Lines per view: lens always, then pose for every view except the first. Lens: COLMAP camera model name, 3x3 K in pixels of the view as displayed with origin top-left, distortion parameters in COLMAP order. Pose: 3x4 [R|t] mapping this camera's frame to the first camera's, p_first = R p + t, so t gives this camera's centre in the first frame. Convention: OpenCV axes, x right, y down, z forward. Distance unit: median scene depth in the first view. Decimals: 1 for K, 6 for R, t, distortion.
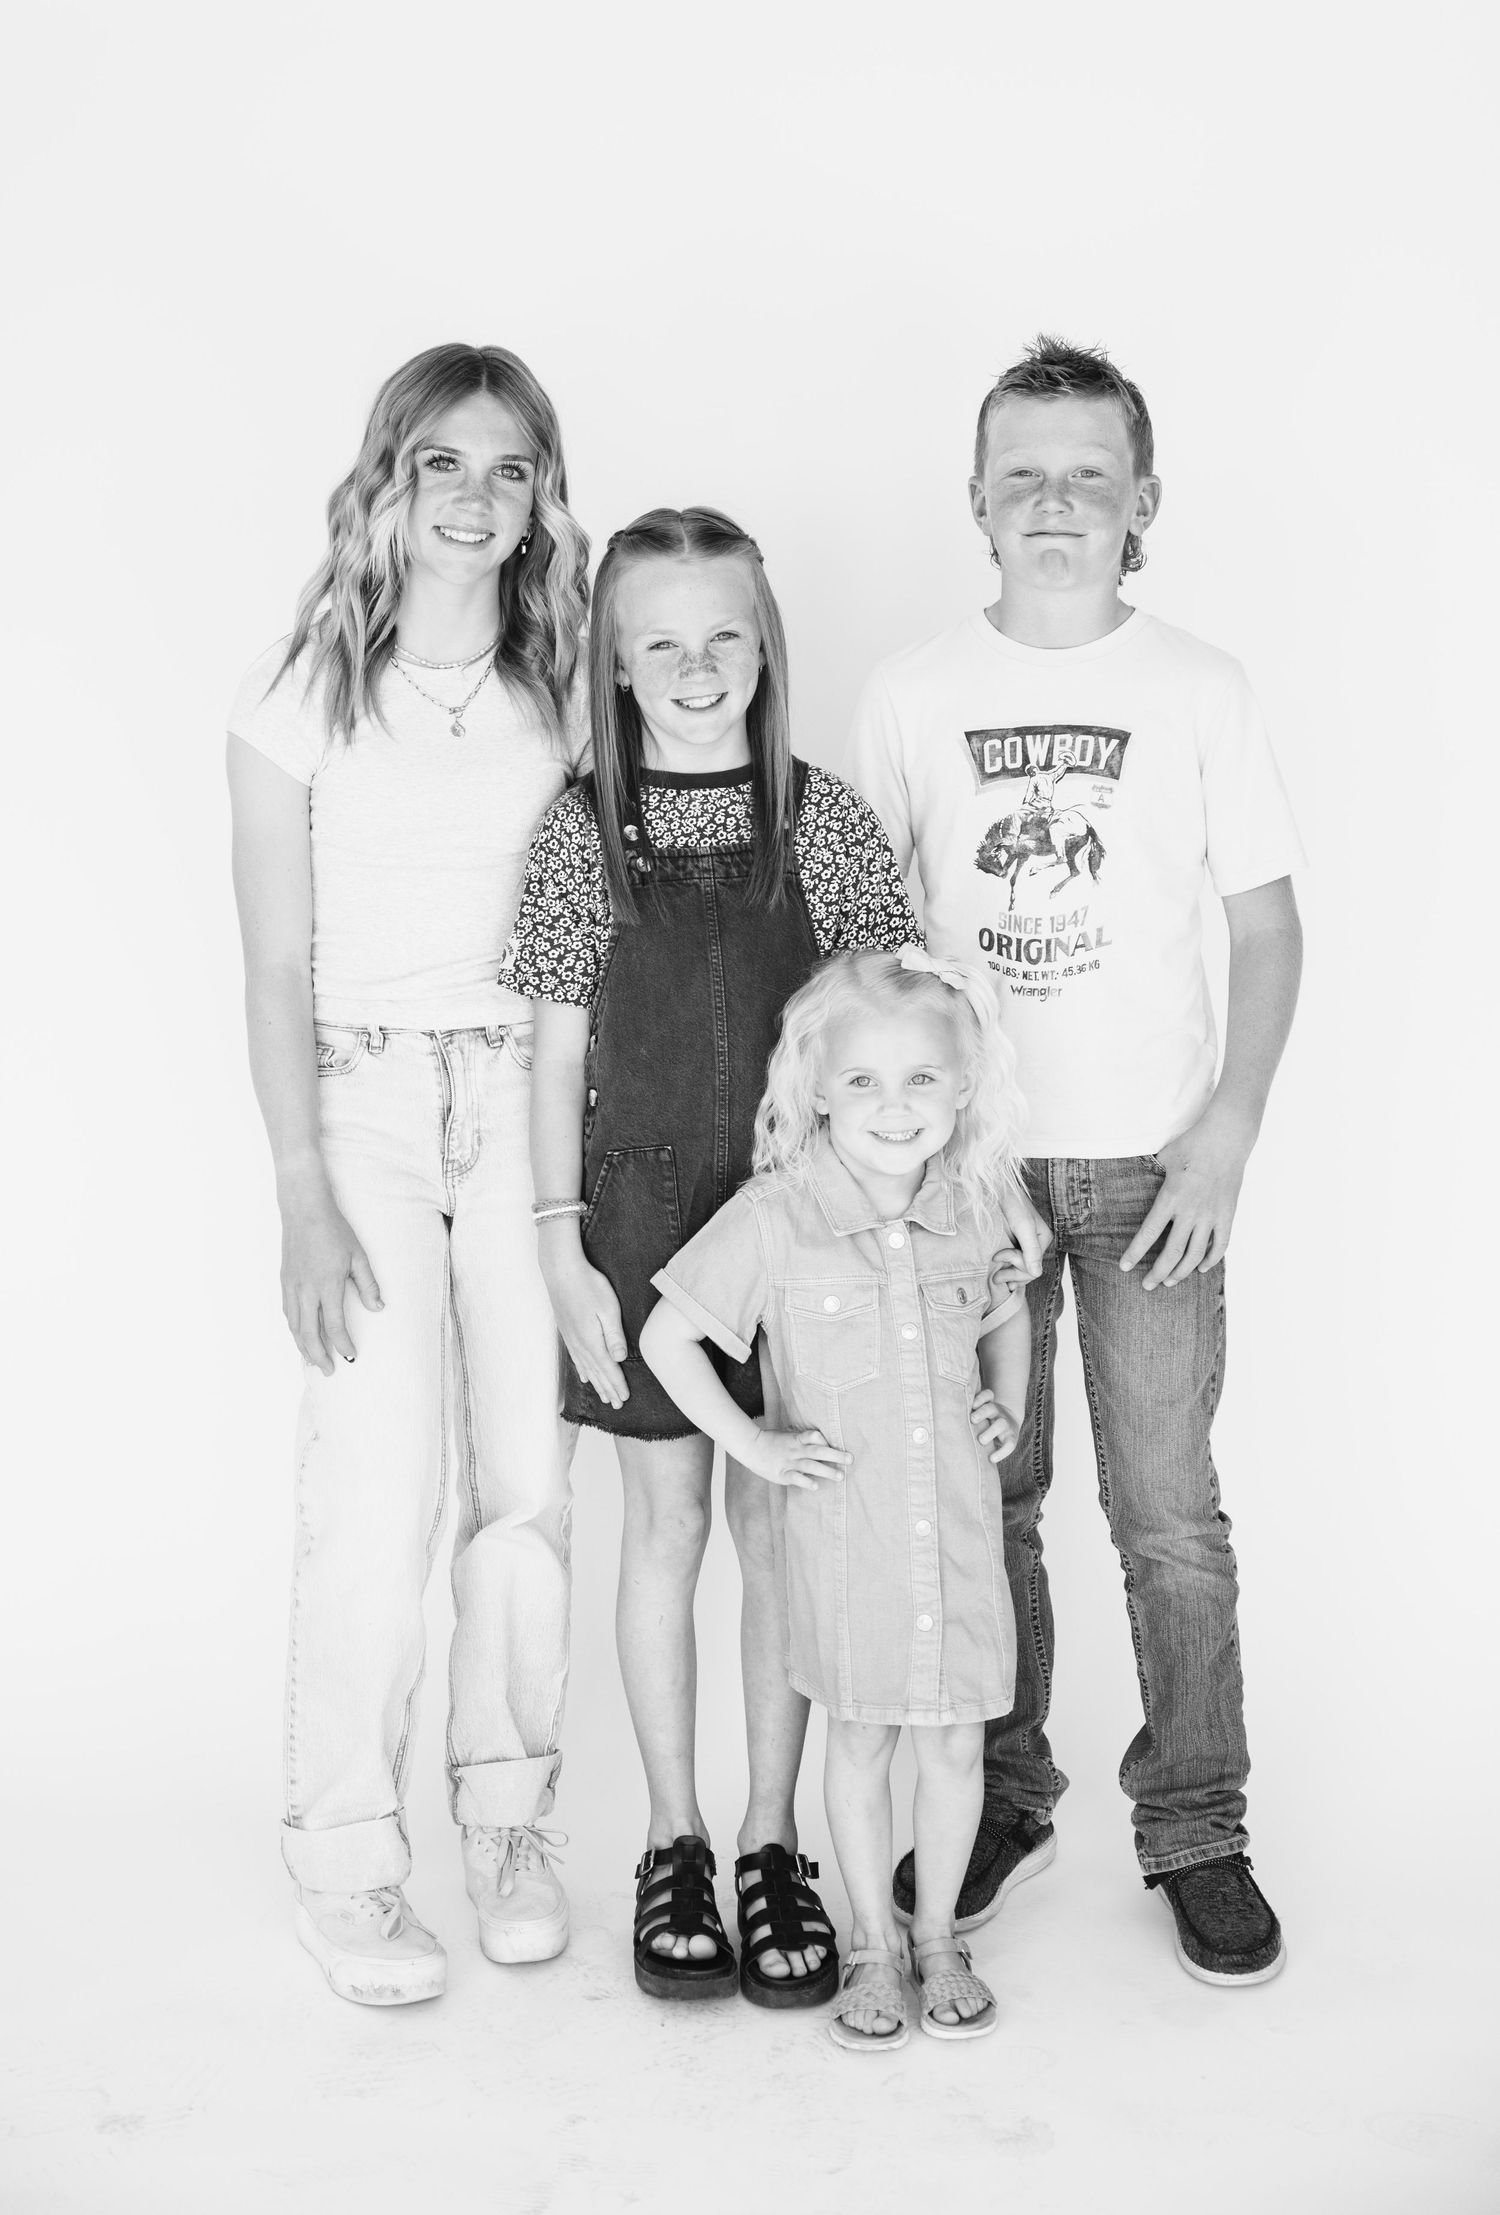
lens RADIAL K [[3518.4, 0, 750.0], [0, 3518.4, 1107.5], [0, 0, 1]] dist [-0.008933, -0.007712]
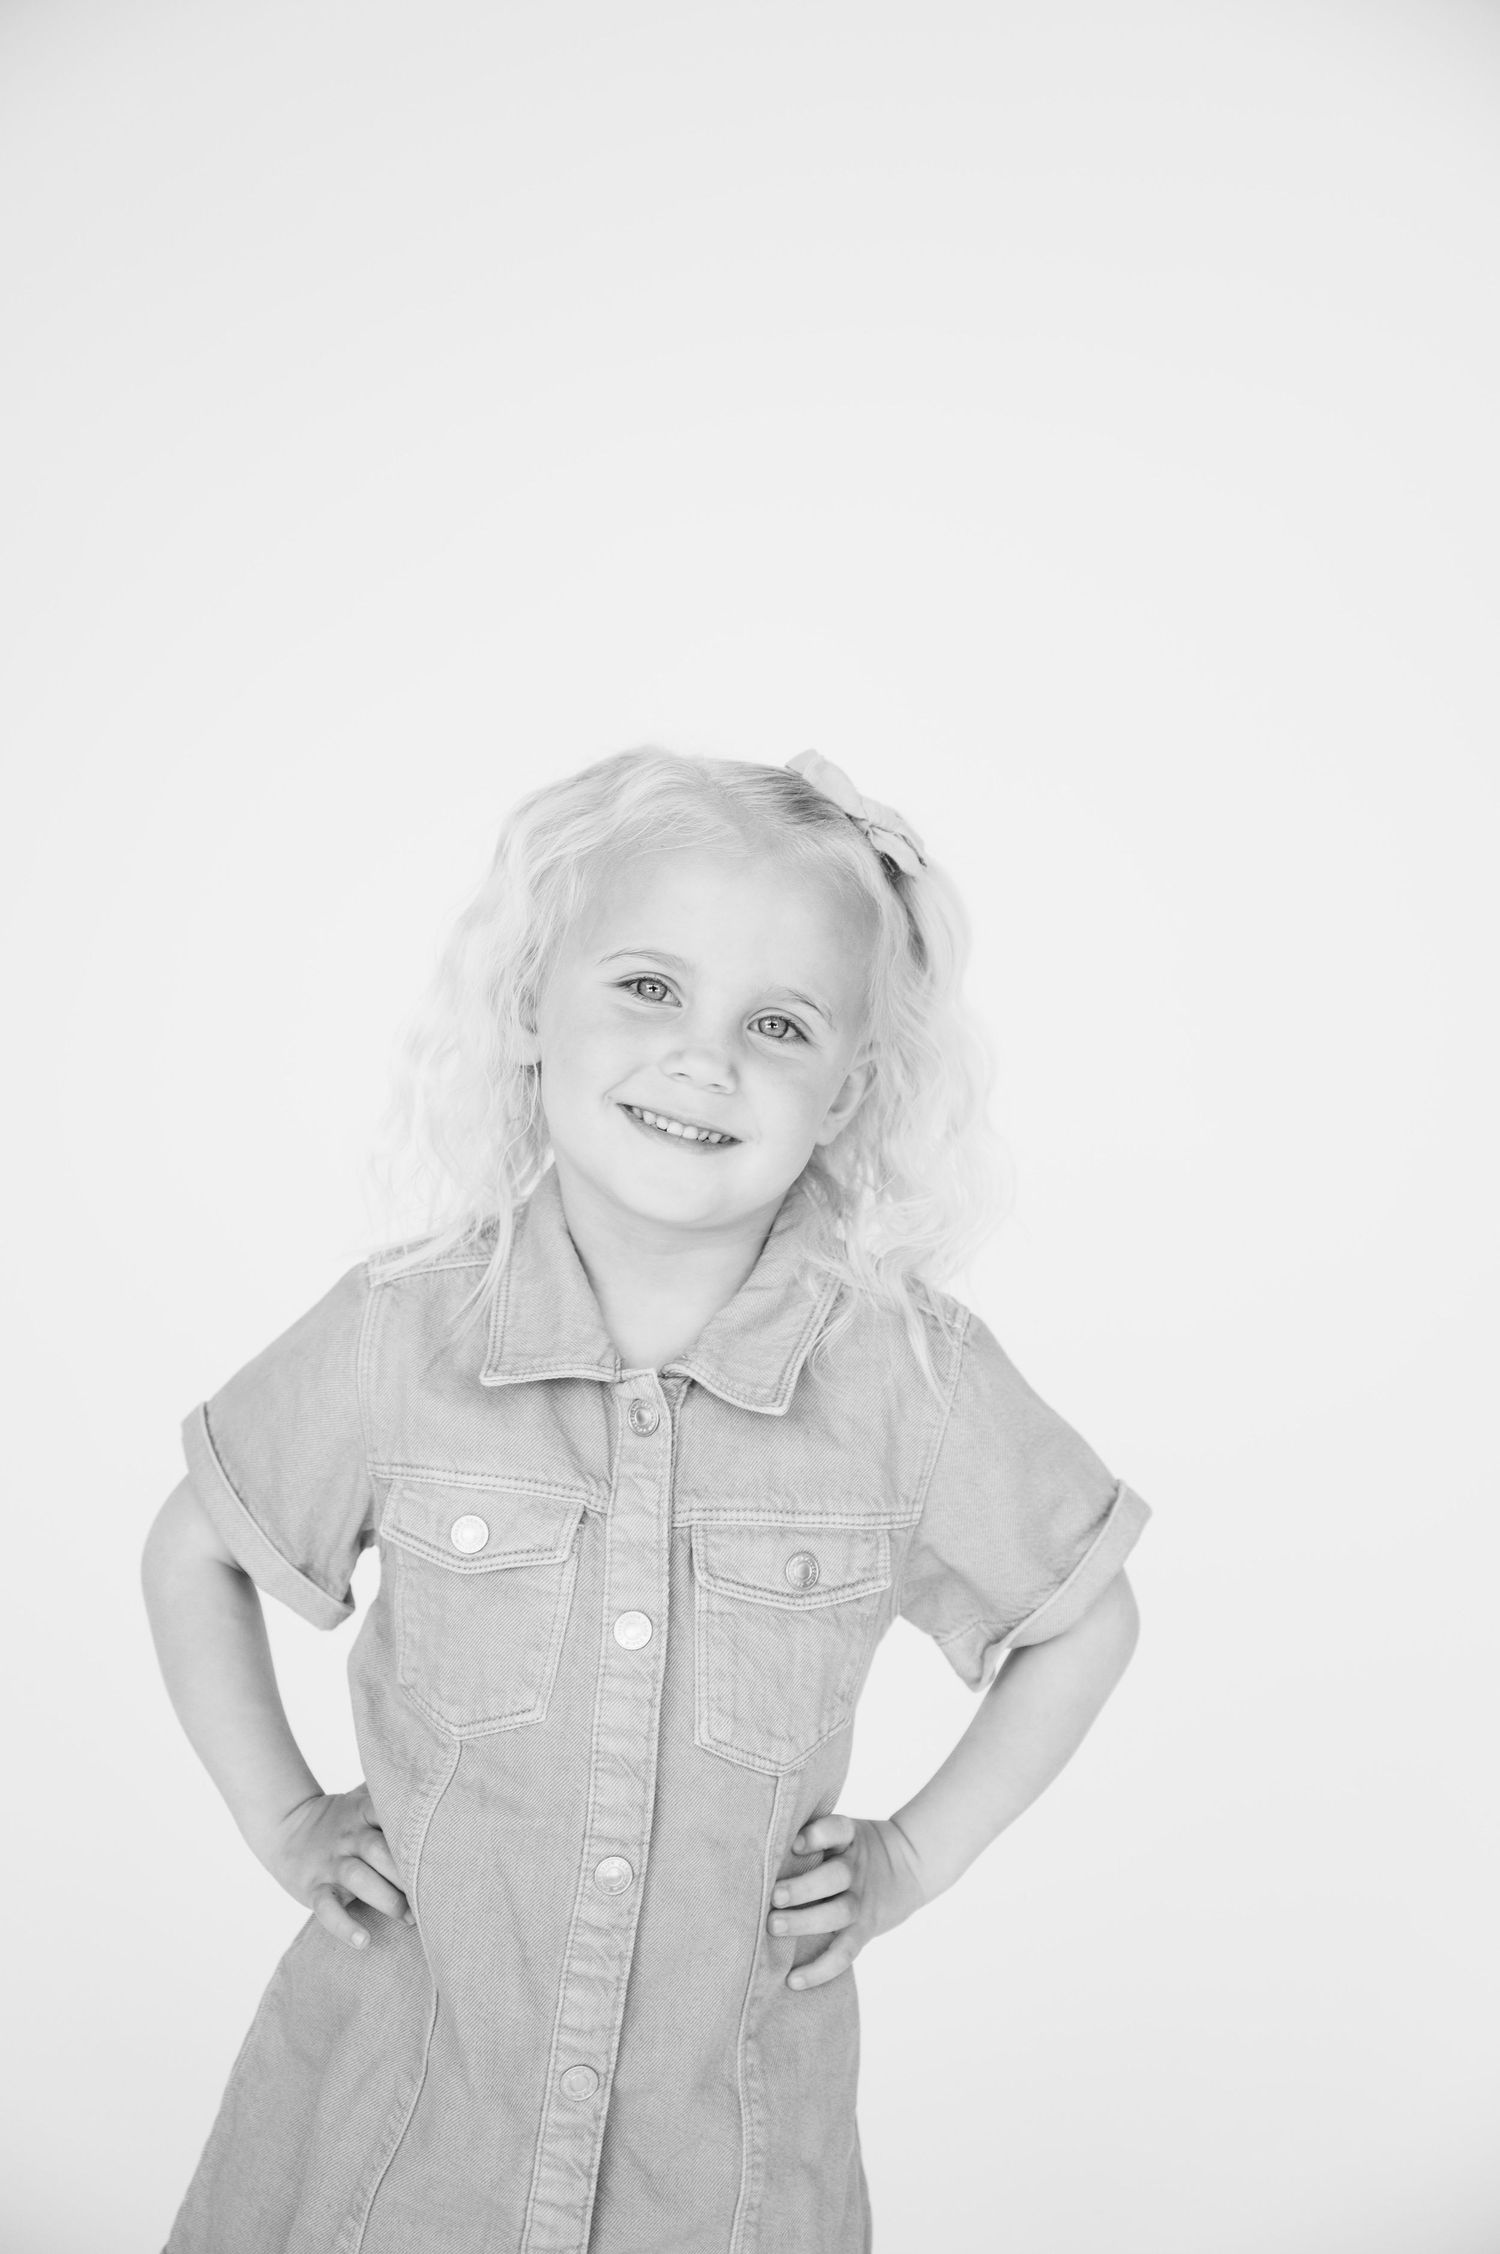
lens RADIAL K [[3037.4, 0, 750.0], [0, 3037.4, 1127.0], [0, 0, 1]] dist [-0.005359, -0.001013]
pose [[0.980257, 0.191709, 0.048403, 0.029306], [-0.187406, 0.978880, -0.081689, 0.030960], [-0.063041, 0.071005, 0.995482, 0.620290]]
